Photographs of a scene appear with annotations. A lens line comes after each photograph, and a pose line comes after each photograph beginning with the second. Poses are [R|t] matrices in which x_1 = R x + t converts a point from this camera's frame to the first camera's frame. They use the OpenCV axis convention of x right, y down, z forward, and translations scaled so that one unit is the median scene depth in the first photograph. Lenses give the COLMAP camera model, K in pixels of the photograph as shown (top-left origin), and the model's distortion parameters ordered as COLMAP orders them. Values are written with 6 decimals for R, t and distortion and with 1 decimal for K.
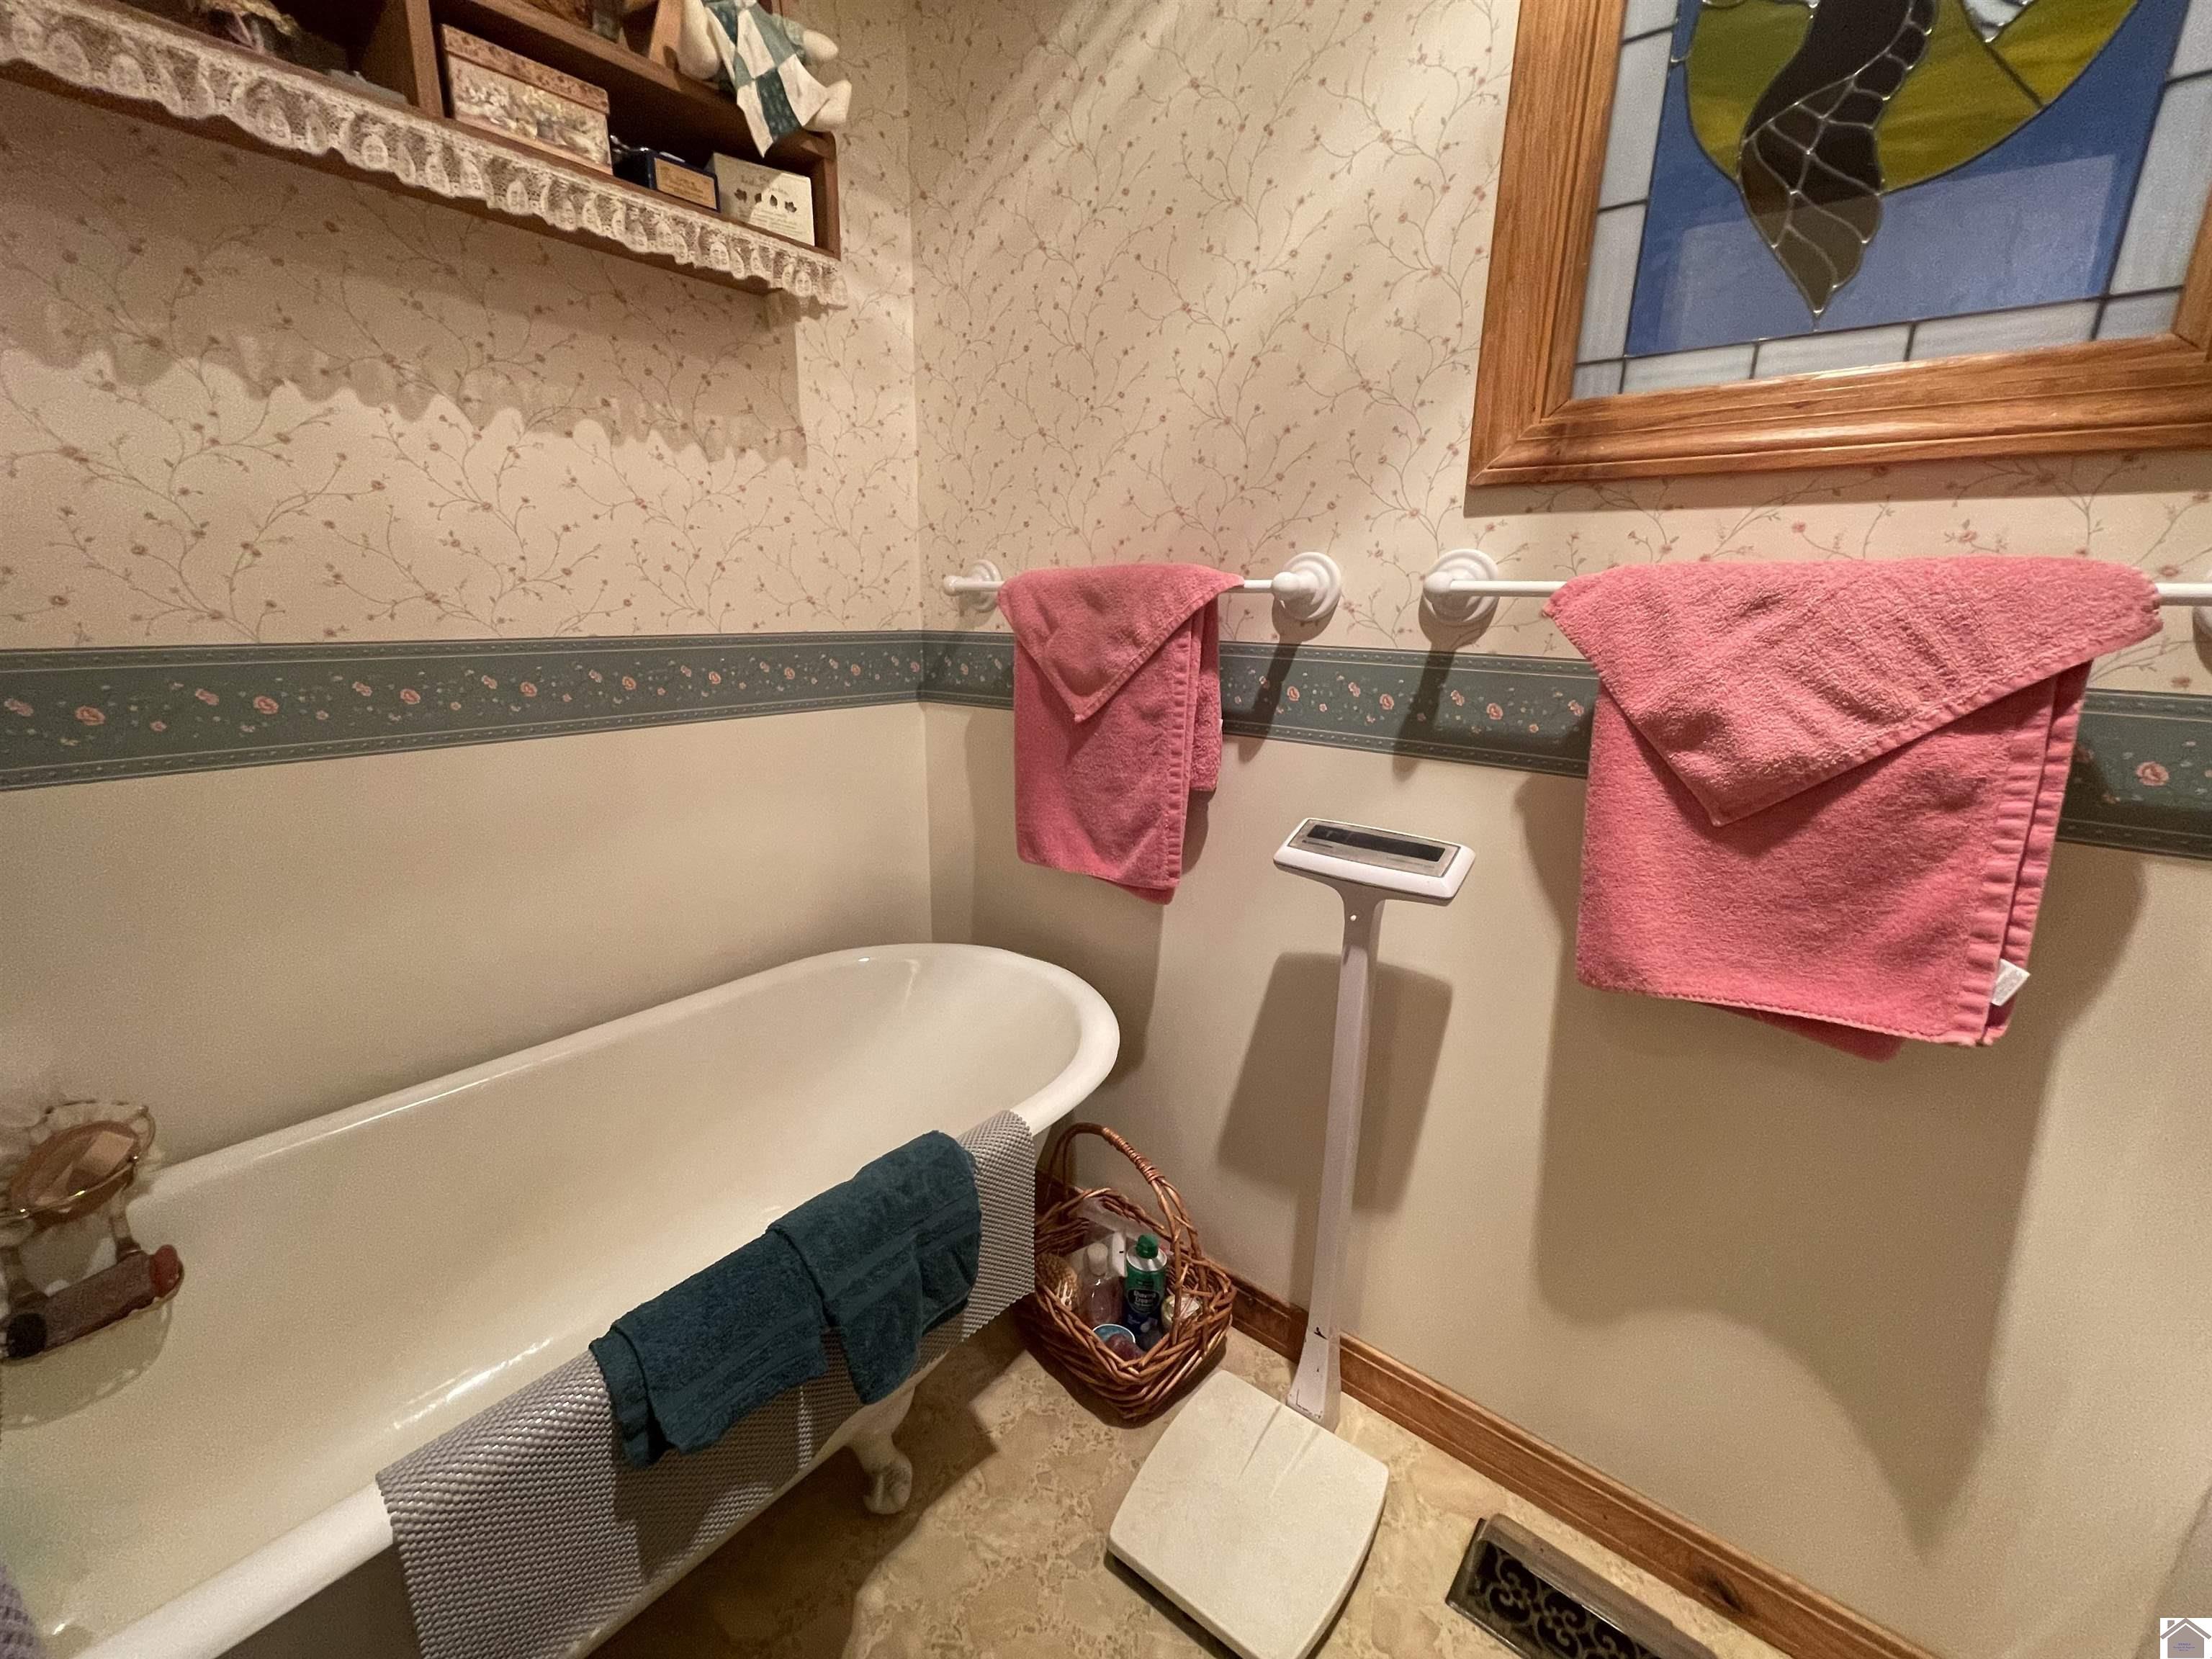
lens RADIAL K [[901.0, 0, 1096.5], [0, 901.0, 834.2], [0, 0, 1]] dist [0.002597, -0.000600]
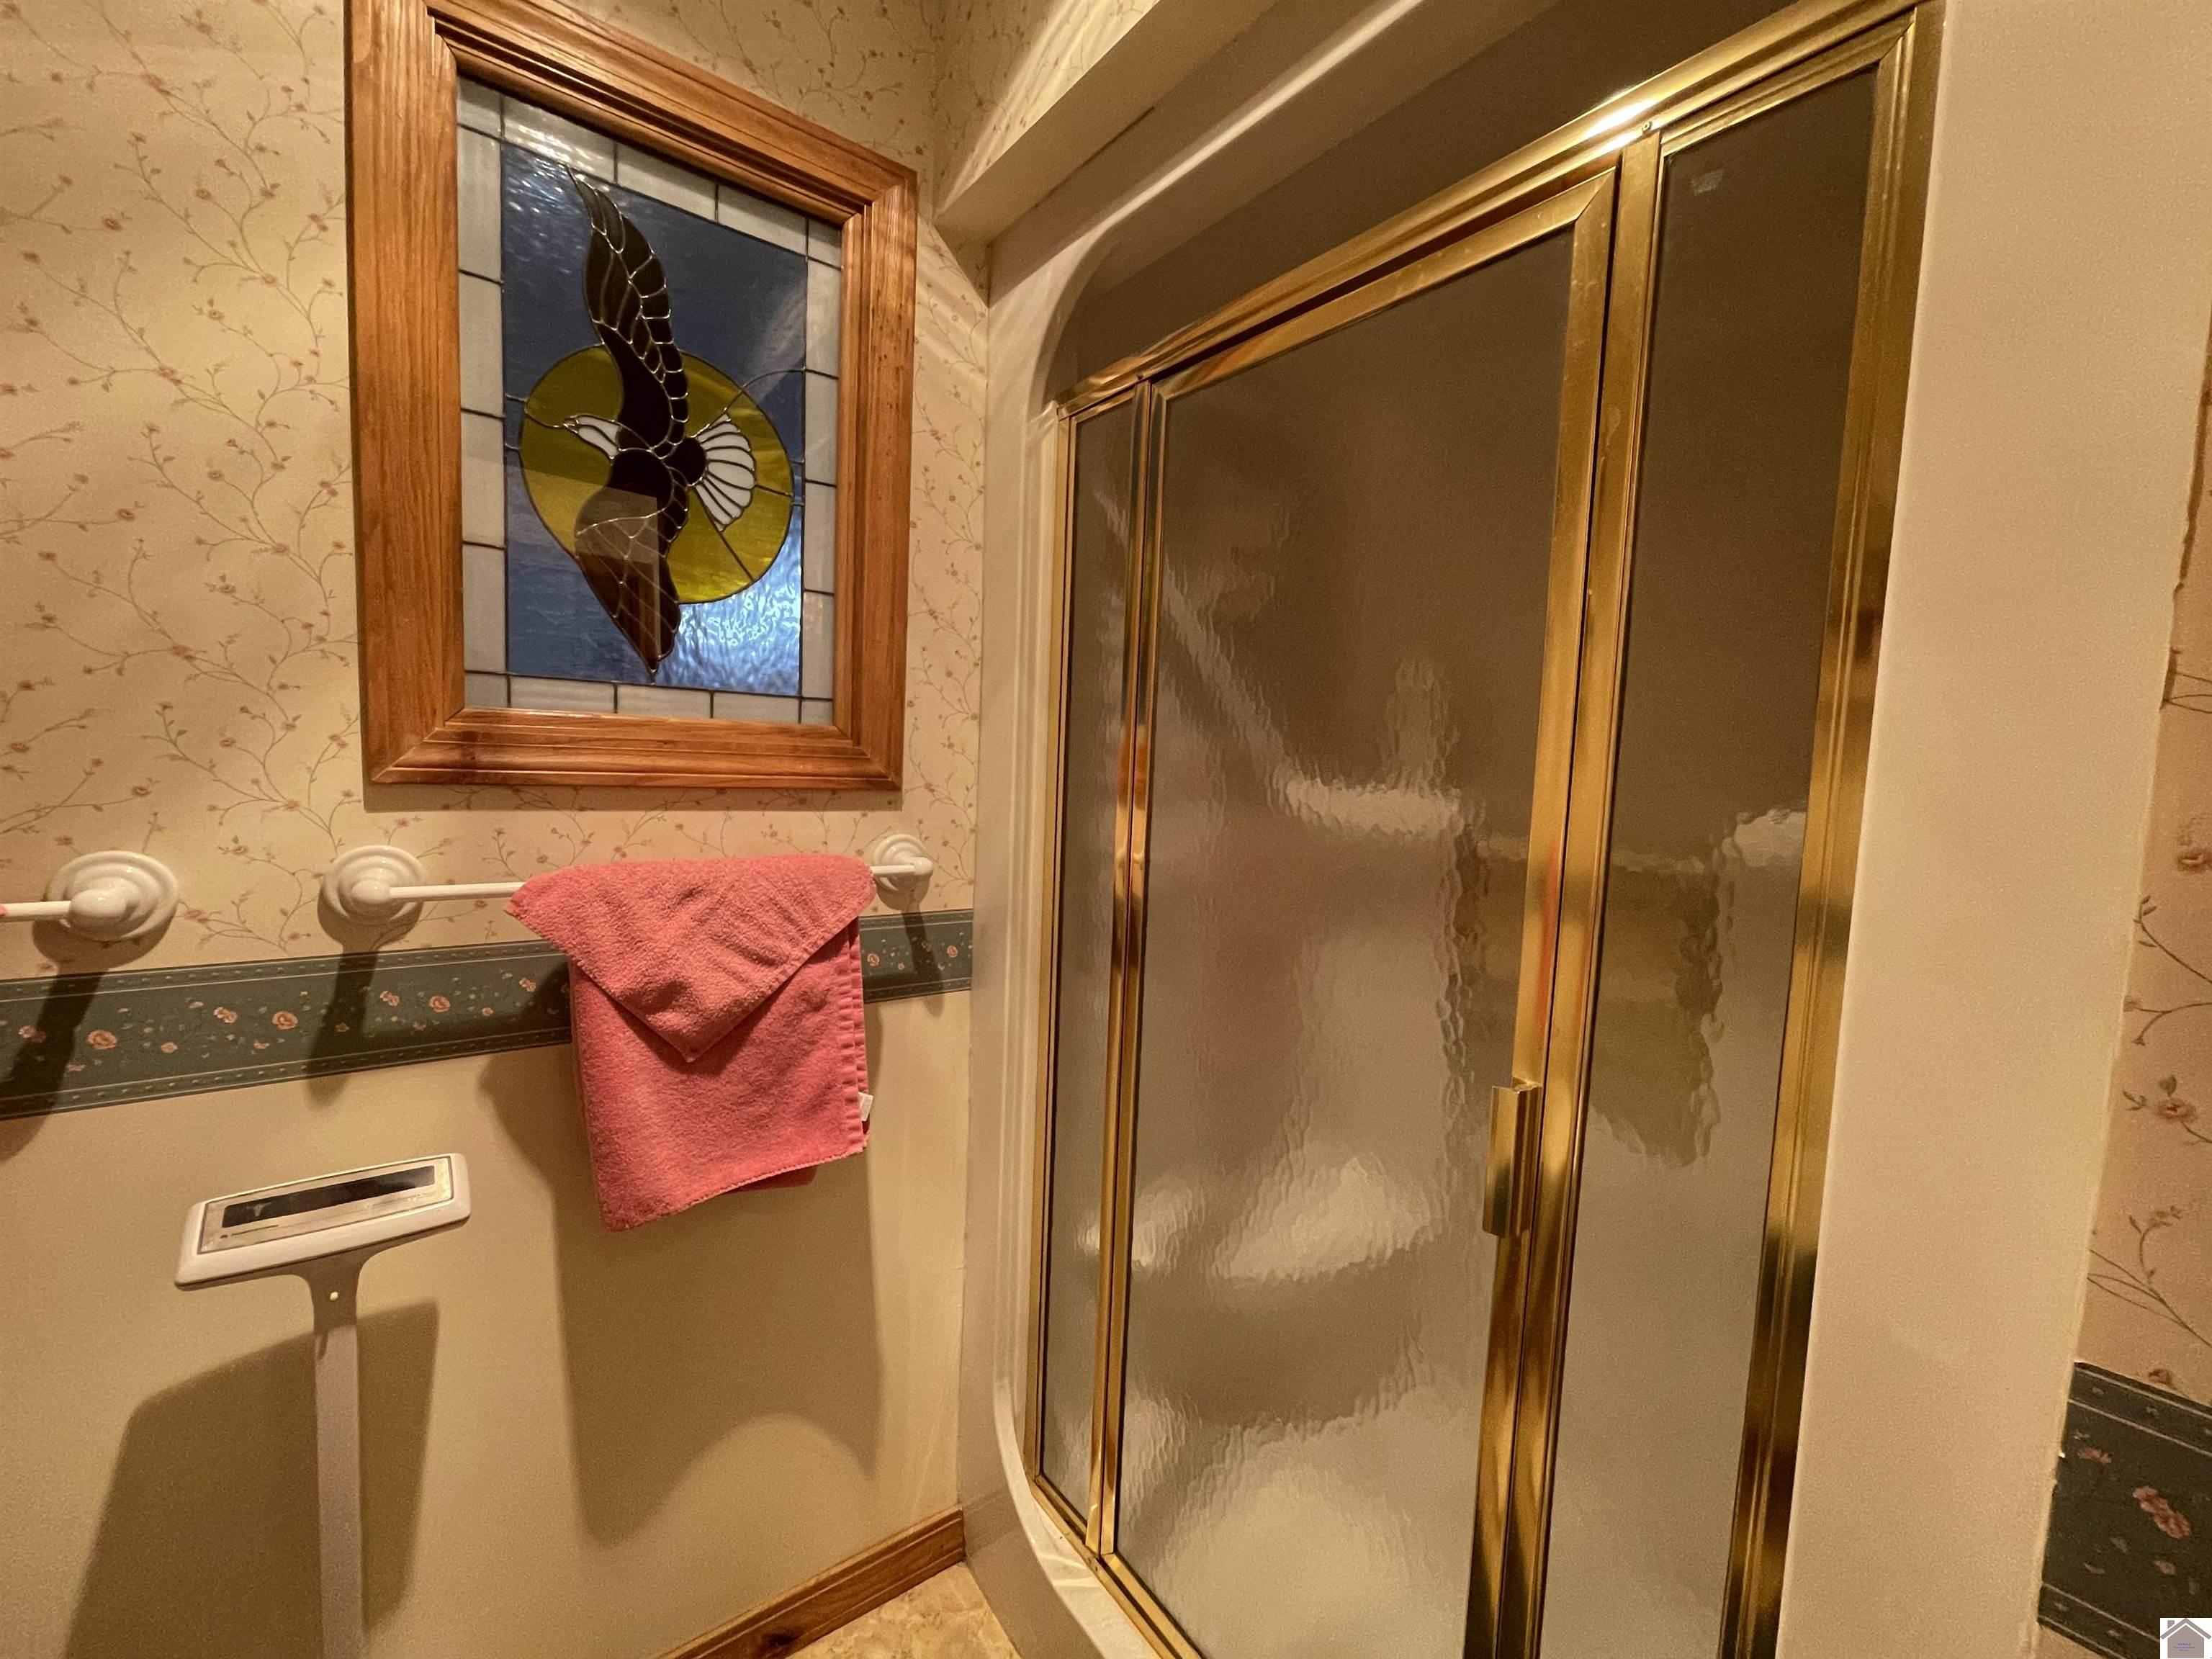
lens RADIAL K [[901.0, 0, 1098.6], [0, 901.0, 831.9], [0, 0, 1]] dist [0.002597, -0.000600]
pose [[0.235973, -0.089819, 0.967600, -0.368961], [0.206199, 0.977673, 0.040467, -0.252207], [-0.949631, 0.189969, 0.249225, 0.069727]]
